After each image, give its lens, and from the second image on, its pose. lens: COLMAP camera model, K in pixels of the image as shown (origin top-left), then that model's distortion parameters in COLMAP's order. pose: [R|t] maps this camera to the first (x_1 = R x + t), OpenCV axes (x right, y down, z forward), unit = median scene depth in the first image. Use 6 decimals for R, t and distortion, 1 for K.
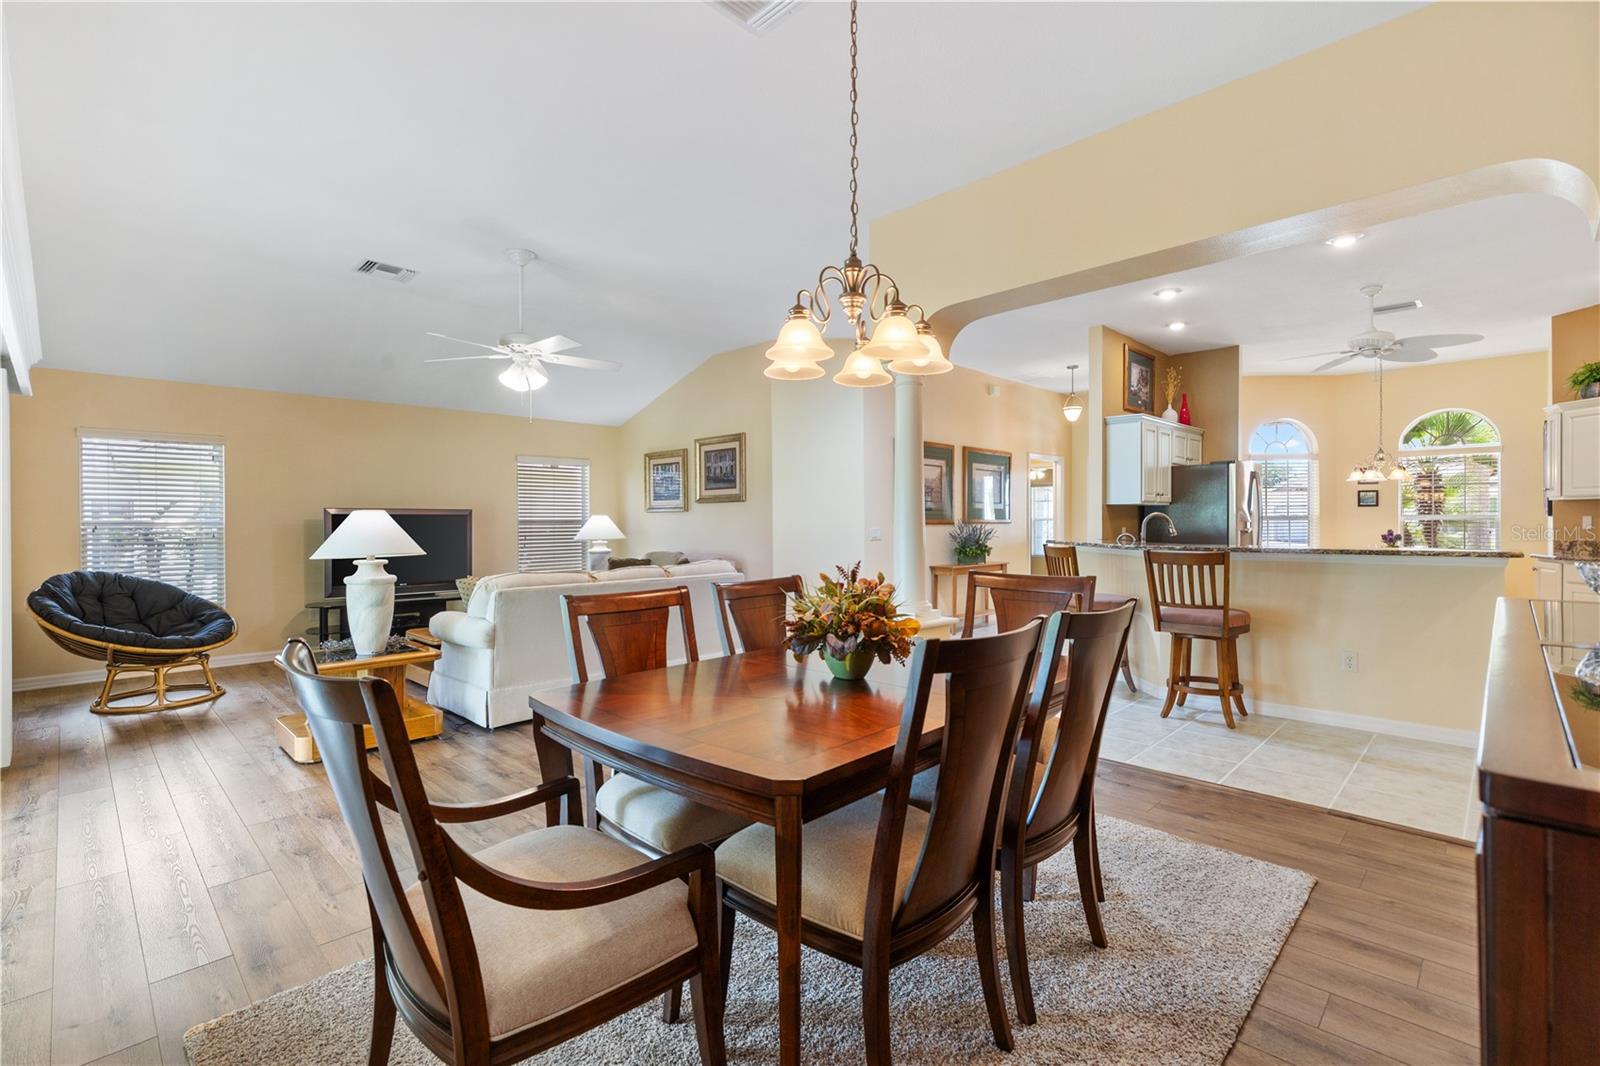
lens RADIAL K [[720.1, 0, 807.5], [0, 720.1, 527.7], [0, 0, 1]] dist [-0.003261, 0.000440]
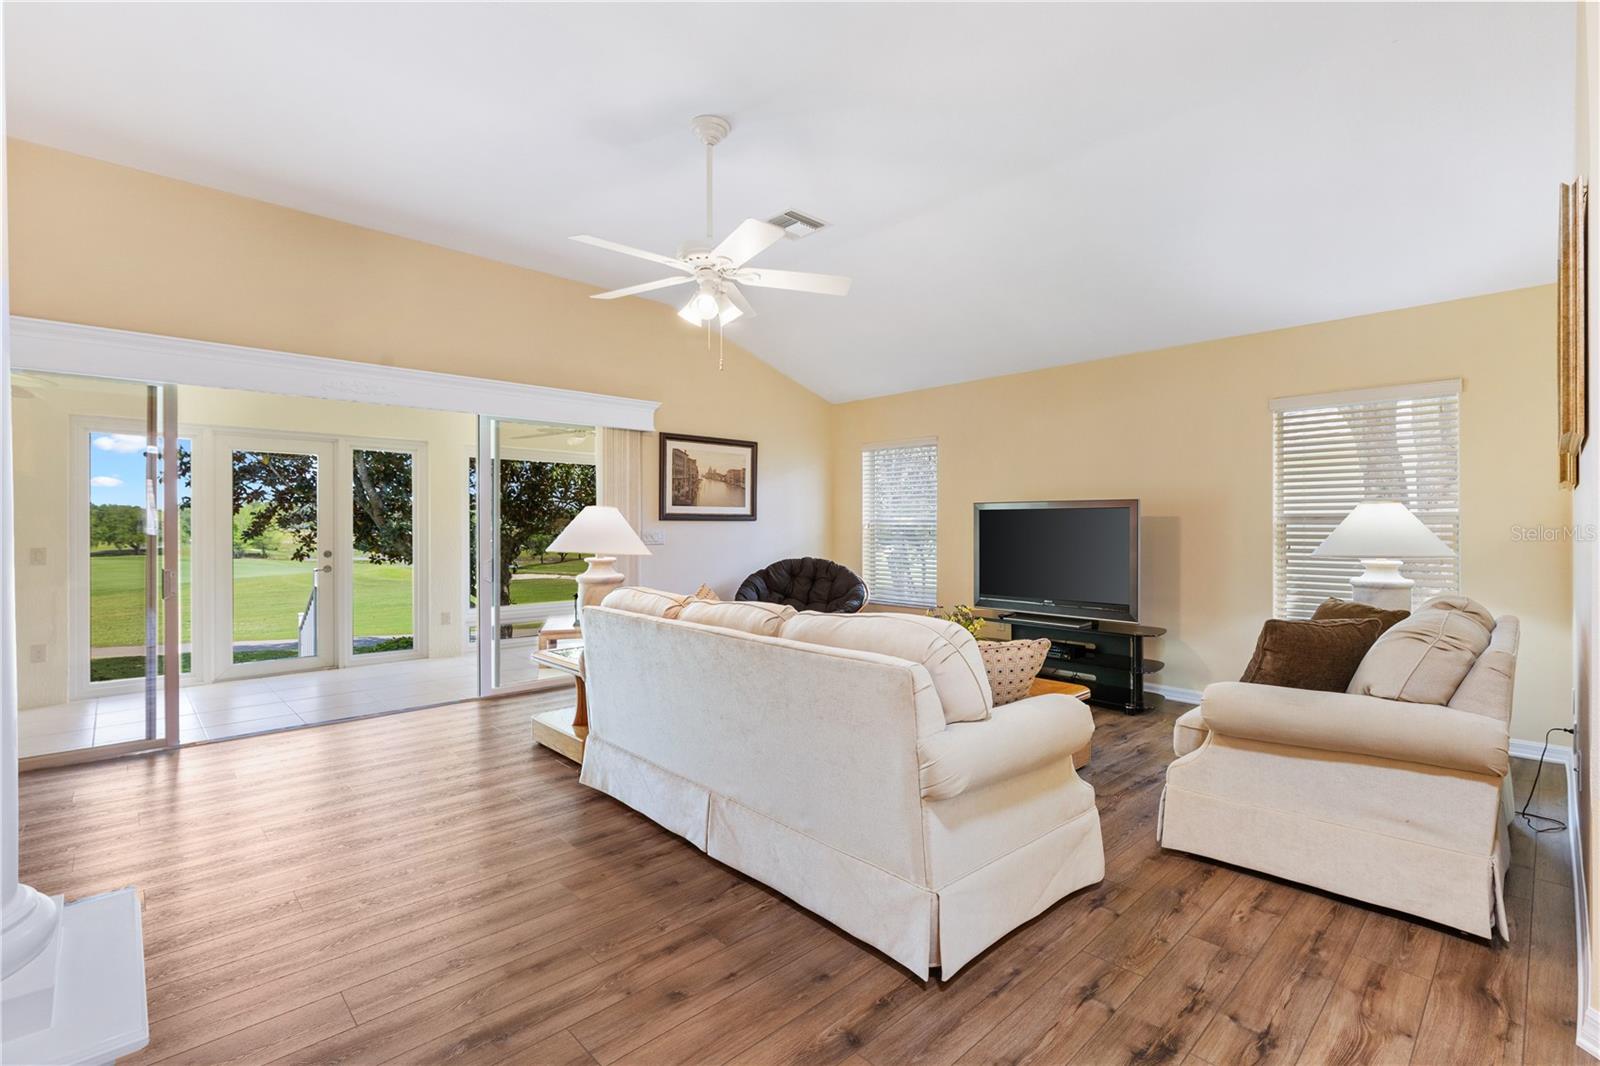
lens RADIAL K [[720.1, 0, 809.5], [0, 720.1, 525.2], [0, 0, 1]] dist [-0.003261, 0.000440]
pose [[-0.034070, 0.004985, -0.999407, 0.253991], [-0.007563, 0.999958, 0.005245, -0.004617], [0.999391, 0.007737, -0.034031, 0.995658]]
